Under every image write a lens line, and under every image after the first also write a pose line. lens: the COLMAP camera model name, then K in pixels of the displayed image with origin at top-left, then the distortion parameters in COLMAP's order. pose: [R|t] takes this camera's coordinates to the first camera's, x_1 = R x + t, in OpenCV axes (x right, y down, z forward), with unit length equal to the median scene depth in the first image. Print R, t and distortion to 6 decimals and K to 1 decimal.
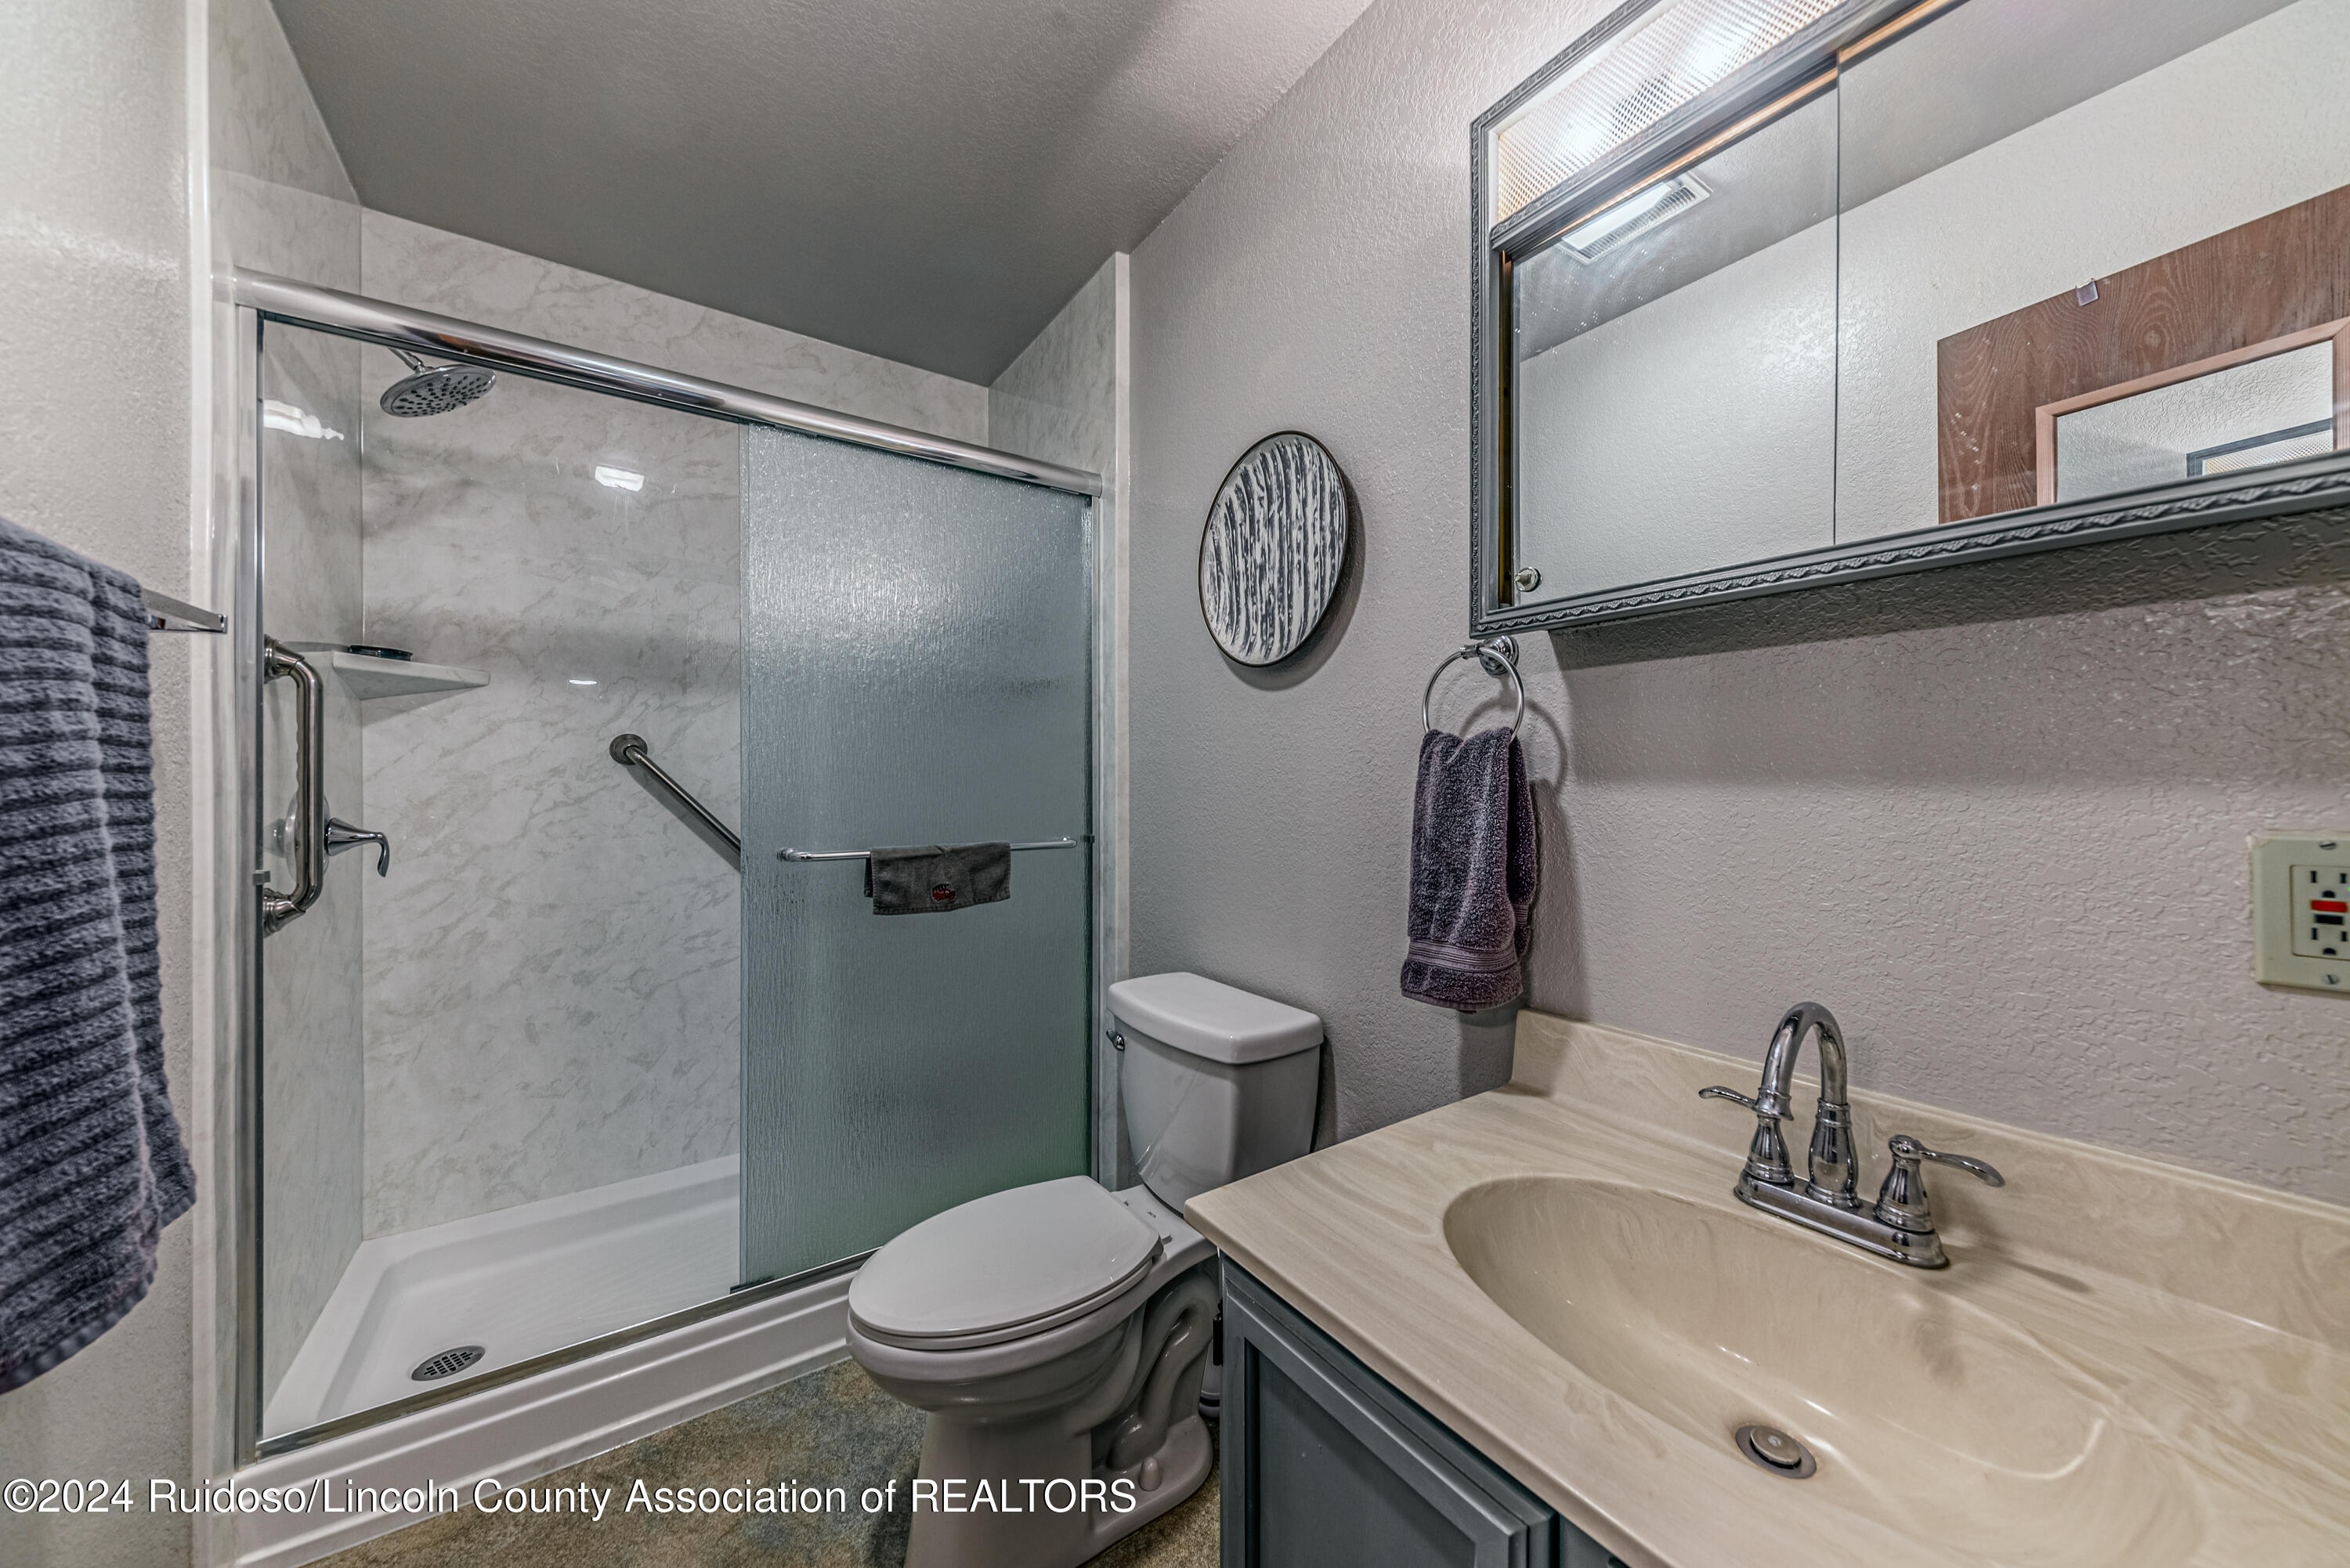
lens RADIAL K [[825.8, 0, 1184.4], [0, 825.8, 790.7], [0, 0, 1]] dist [0.009388, -0.003291]
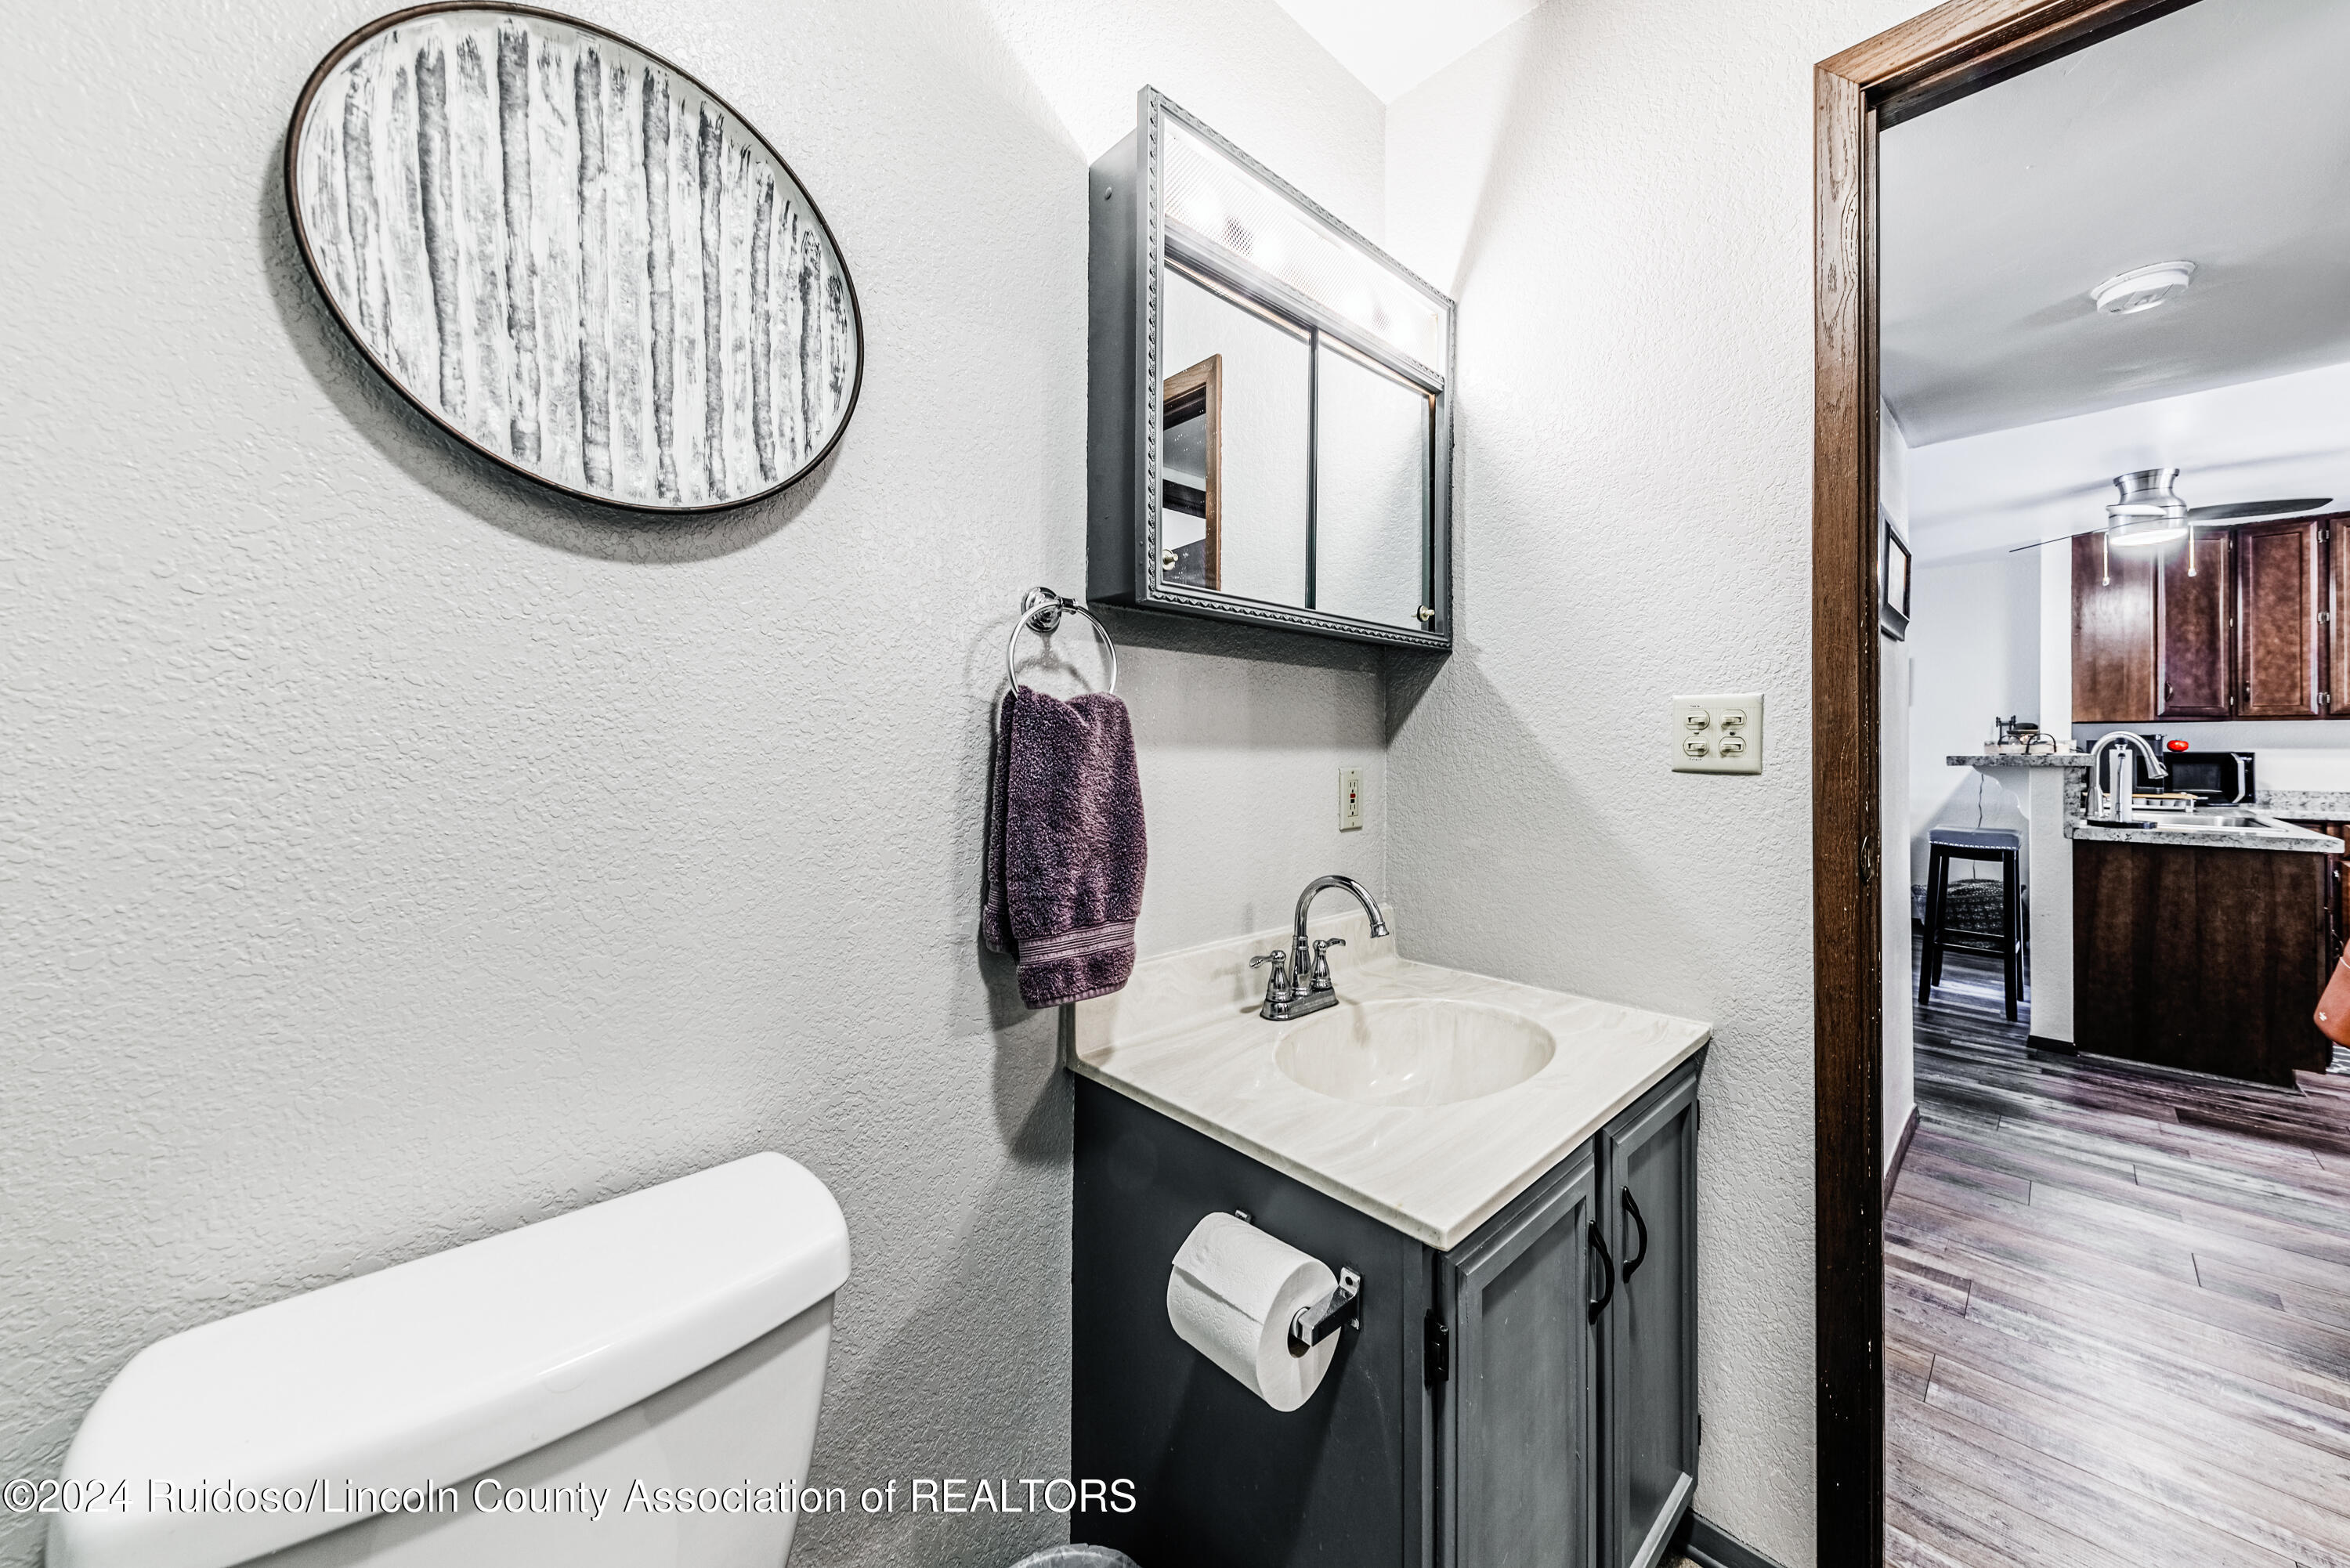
lens RADIAL K [[825.8, 0, 1222.6], [0, 825.8, 739.2], [0, 0, 1]] dist [0.009388, -0.003291]
pose [[-0.162554, 0.006984, 0.986675, -0.891148], [0.006608, 0.999960, -0.005989, -0.019564], [-0.986677, 0.005547, -0.162594, 1.478939]]
